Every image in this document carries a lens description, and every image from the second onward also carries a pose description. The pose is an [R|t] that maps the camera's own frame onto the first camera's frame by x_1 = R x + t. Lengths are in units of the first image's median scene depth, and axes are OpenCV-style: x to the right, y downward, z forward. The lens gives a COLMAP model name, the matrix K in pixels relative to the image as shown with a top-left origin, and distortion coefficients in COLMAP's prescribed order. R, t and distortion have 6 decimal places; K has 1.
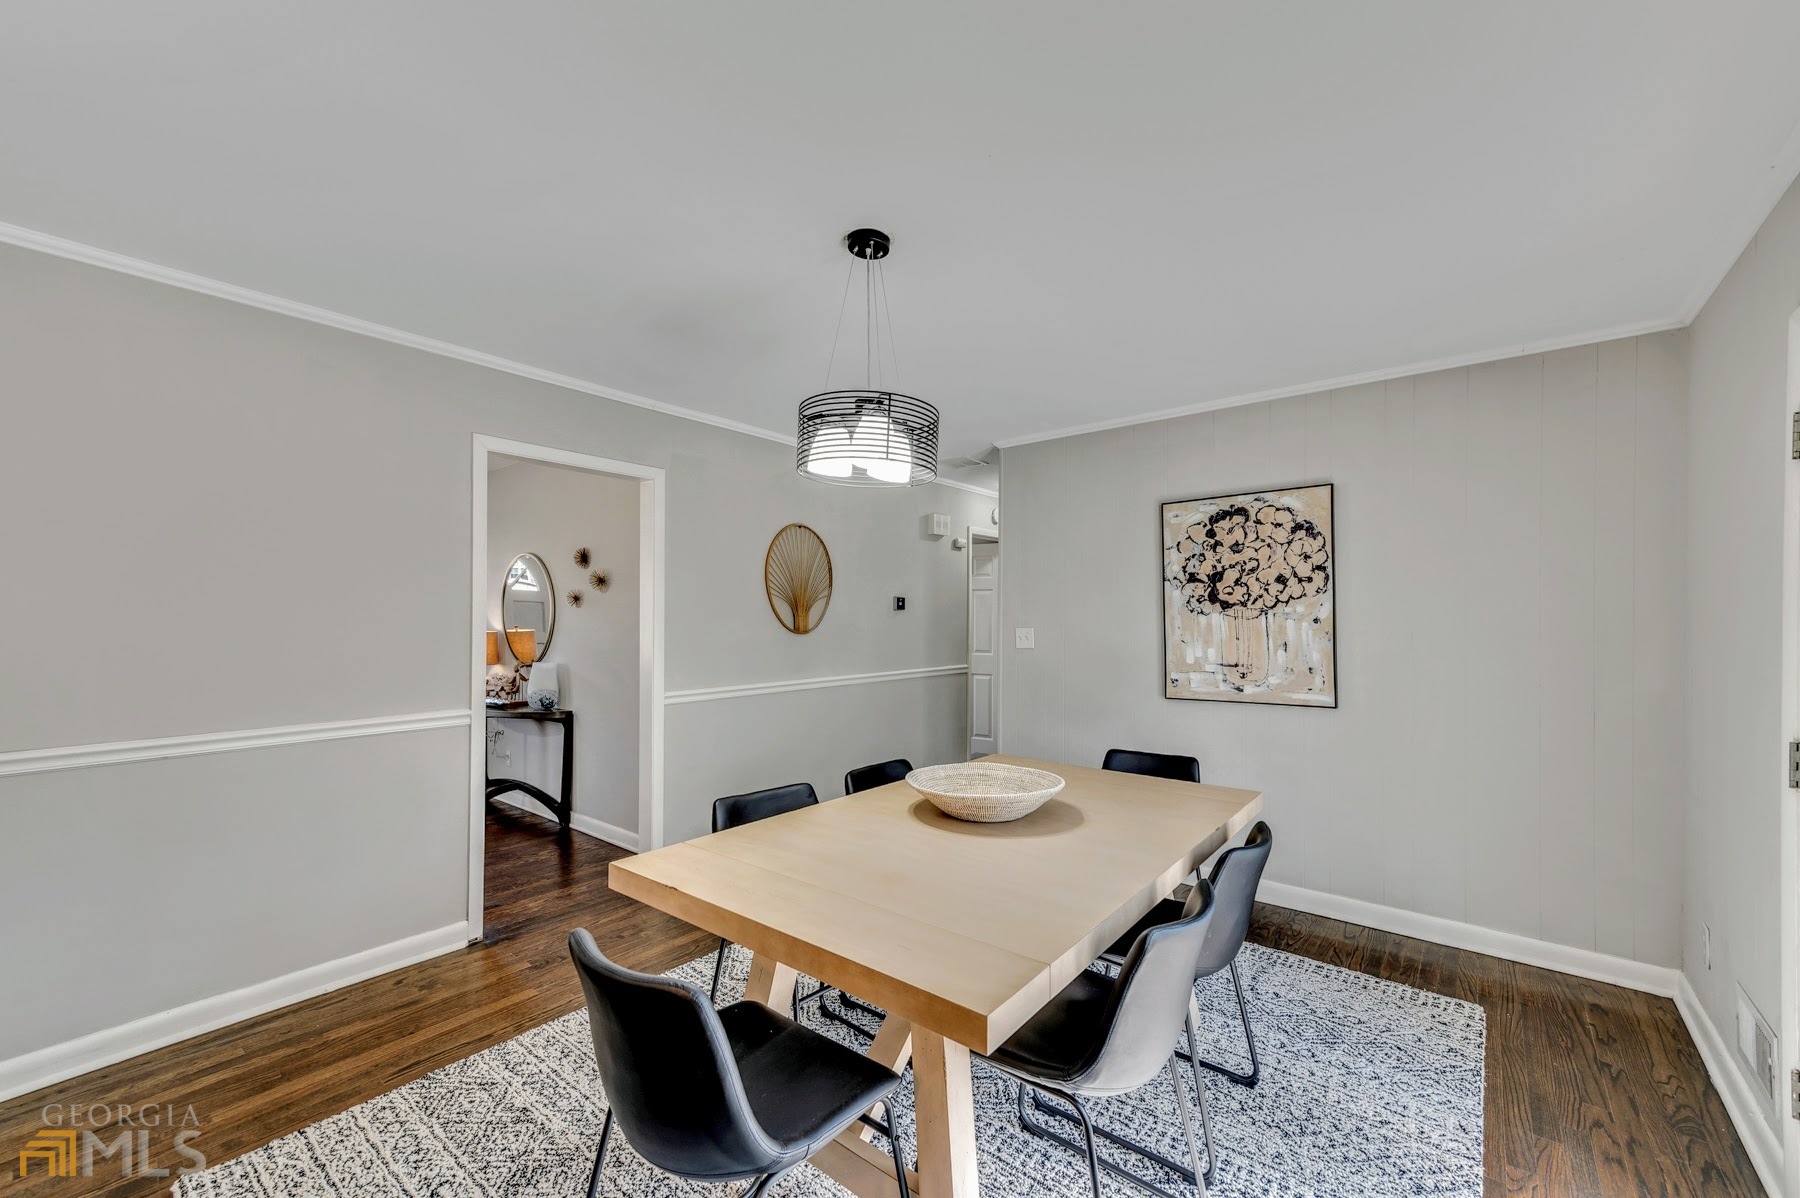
lens RADIAL K [[724.5, 0, 897.8], [0, 724.5, 603.4], [0, 0, 1]] dist [0.015037, 0.000183]
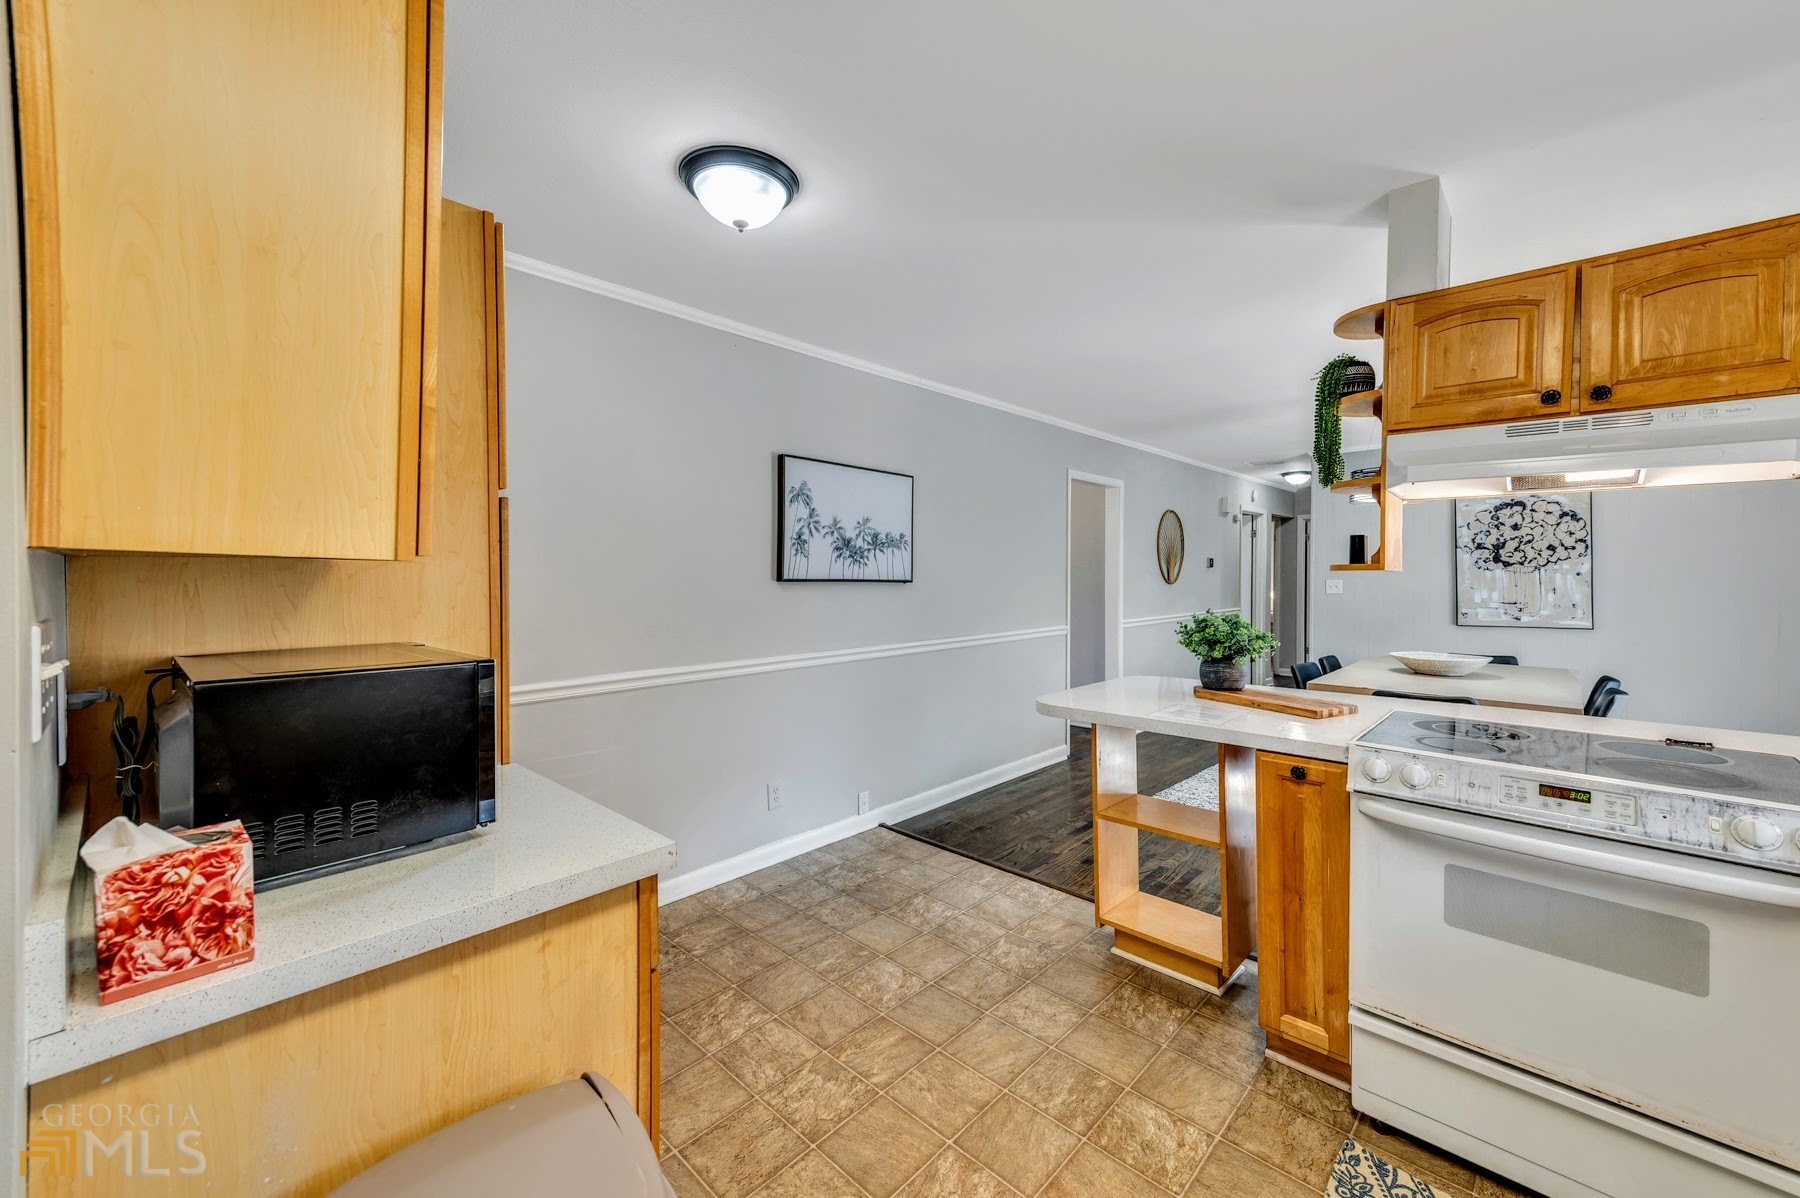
lens RADIAL K [[713.3, 0, 892.0], [0, 713.3, 568.5], [0, 0, 1]] dist [0.003067, -0.000078]
pose [[0.995819, -0.002859, -0.091308, -0.716949], [0.004162, 0.999892, 0.014079, -0.015464], [0.091258, -0.014400, 0.995723, -0.634367]]
